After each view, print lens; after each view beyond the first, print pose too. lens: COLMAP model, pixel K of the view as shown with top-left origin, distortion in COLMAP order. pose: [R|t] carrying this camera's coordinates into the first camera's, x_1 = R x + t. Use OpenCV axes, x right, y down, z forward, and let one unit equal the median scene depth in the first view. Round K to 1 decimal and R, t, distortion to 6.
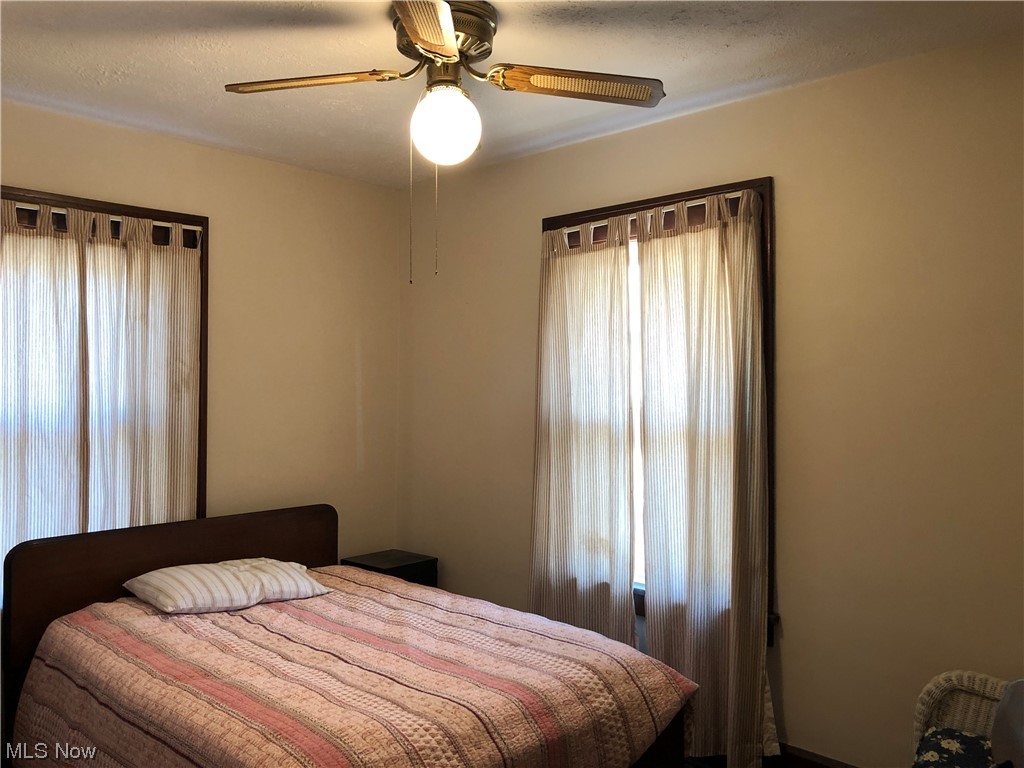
lens RADIAL K [[844.5, 0, 516.9], [0, 844.5, 370.8], [0, 0, 1]] dist [0.033693, -0.045424]
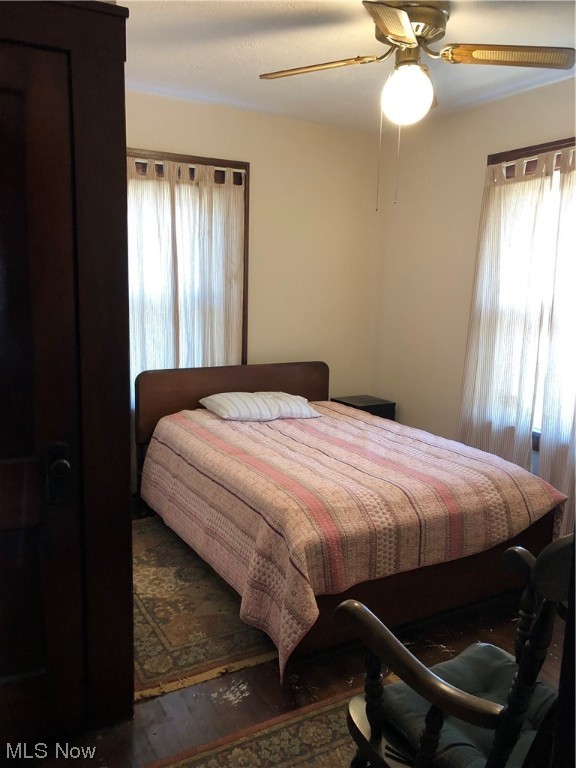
lens RADIAL K [[633.4, 0, 285.7], [0, 633.4, 376.8], [0, 0, 1]] dist [0.033693, -0.045424]
pose [[0.956609, 0.063353, -0.284403, 0.047979], [-0.015331, 0.985668, 0.167999, -0.002845], [0.290970, -0.156349, 0.943870, -0.114780]]
